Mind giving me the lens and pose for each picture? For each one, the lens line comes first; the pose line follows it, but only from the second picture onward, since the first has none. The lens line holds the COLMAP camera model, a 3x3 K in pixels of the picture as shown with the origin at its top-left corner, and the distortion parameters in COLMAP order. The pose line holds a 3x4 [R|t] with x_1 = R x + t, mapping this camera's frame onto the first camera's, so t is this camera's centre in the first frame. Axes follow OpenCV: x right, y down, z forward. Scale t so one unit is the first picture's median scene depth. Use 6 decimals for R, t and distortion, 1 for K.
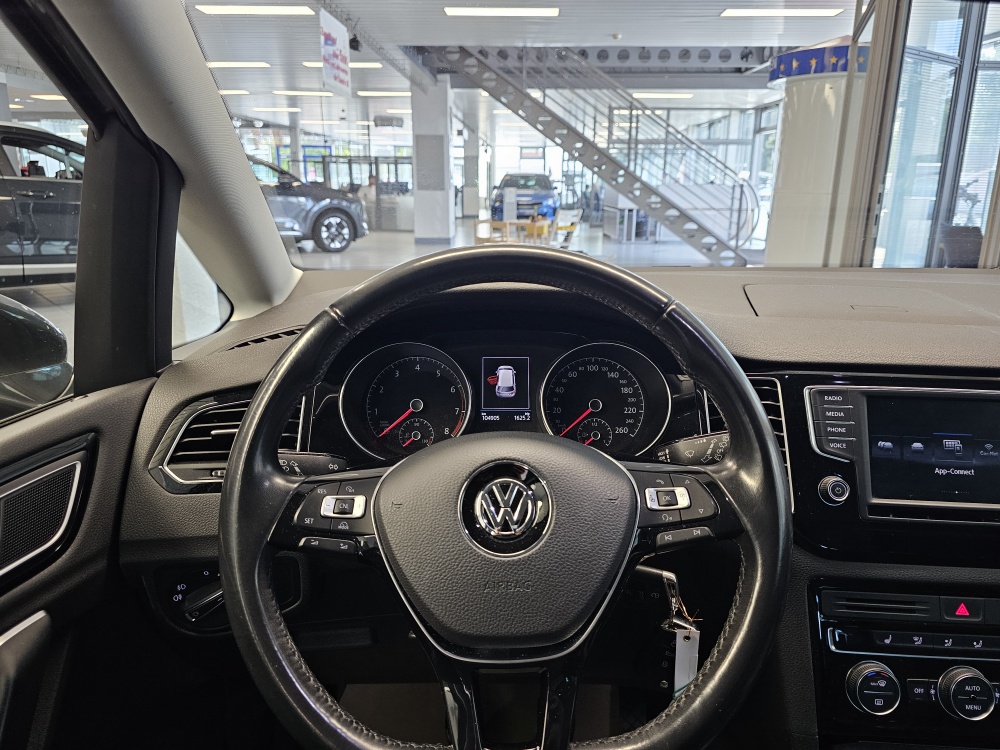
lens RADIAL K [[675.9, 0, 511.8], [0, 675.9, 365.5], [0, 0, 1]] dist [0.052722, -0.057942]
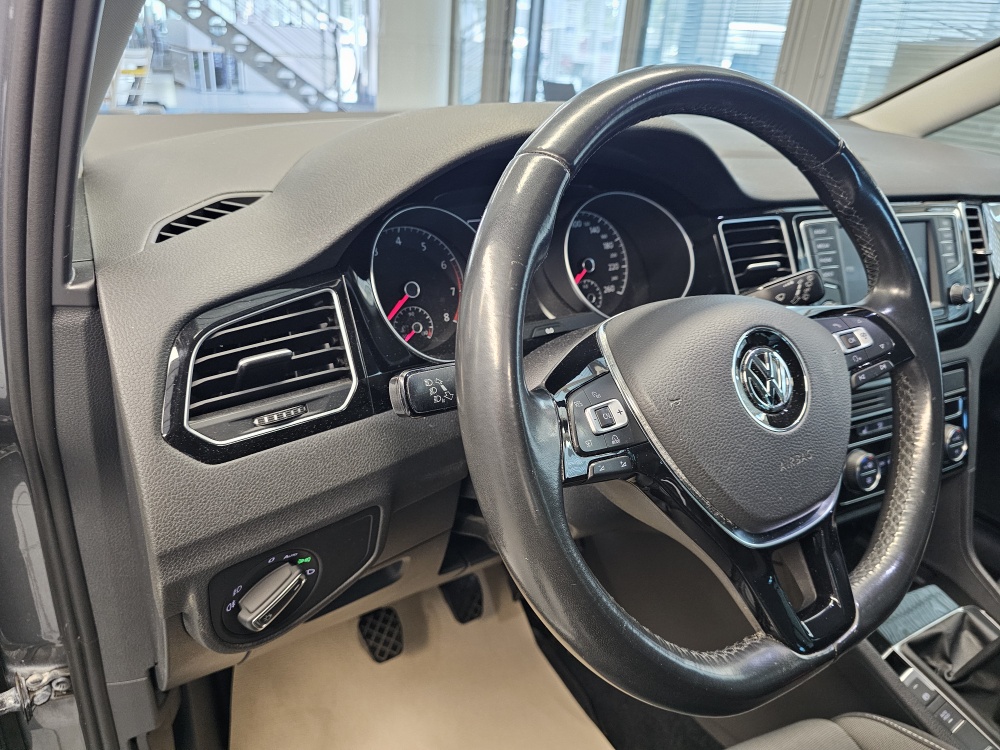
lens RADIAL K [[675.9, 0, 485.1], [0, 675.9, 378.8], [0, 0, 1]] dist [0.052722, -0.057942]
pose [[0.851784, -0.188429, 0.488834, -0.498136], [0.080233, 0.968991, 0.233709, -0.018986], [-0.517713, -0.159849, 0.840489, 0.286350]]
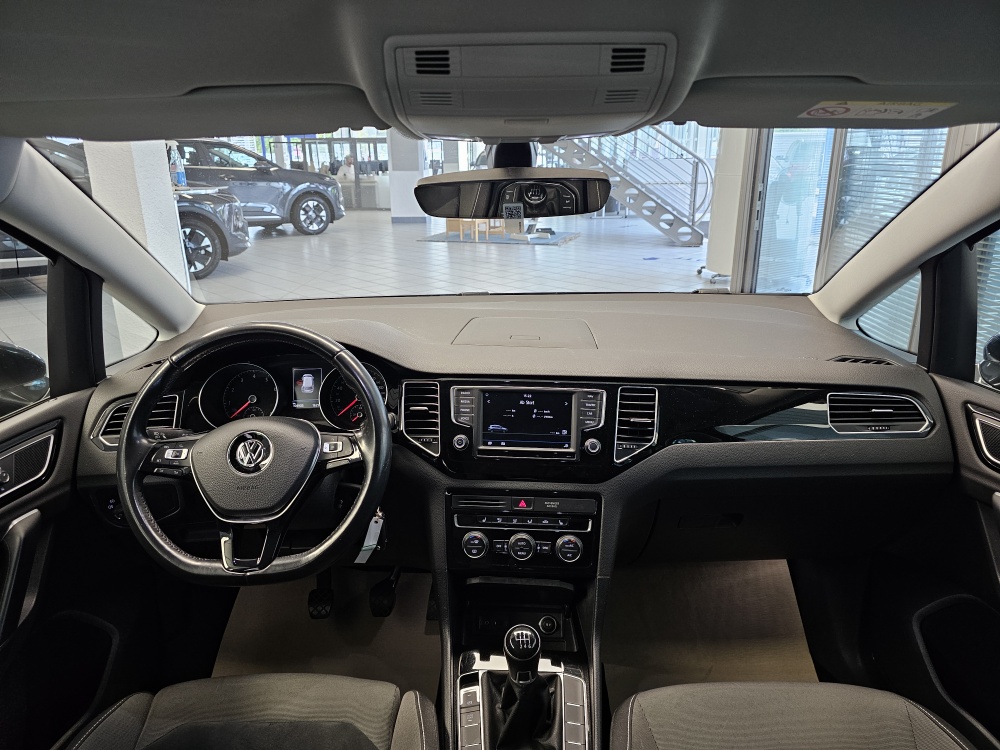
lens RADIAL K [[675.9, 0, 497.6], [0, 675.9, 372.2], [0, 0, 1]] dist [0.052722, -0.057942]
pose [[0.999727, -0.018545, -0.014199, 0.519055], [0.019257, 0.998473, 0.051767, -0.088279], [0.013217, -0.052027, 0.998558, -0.714604]]
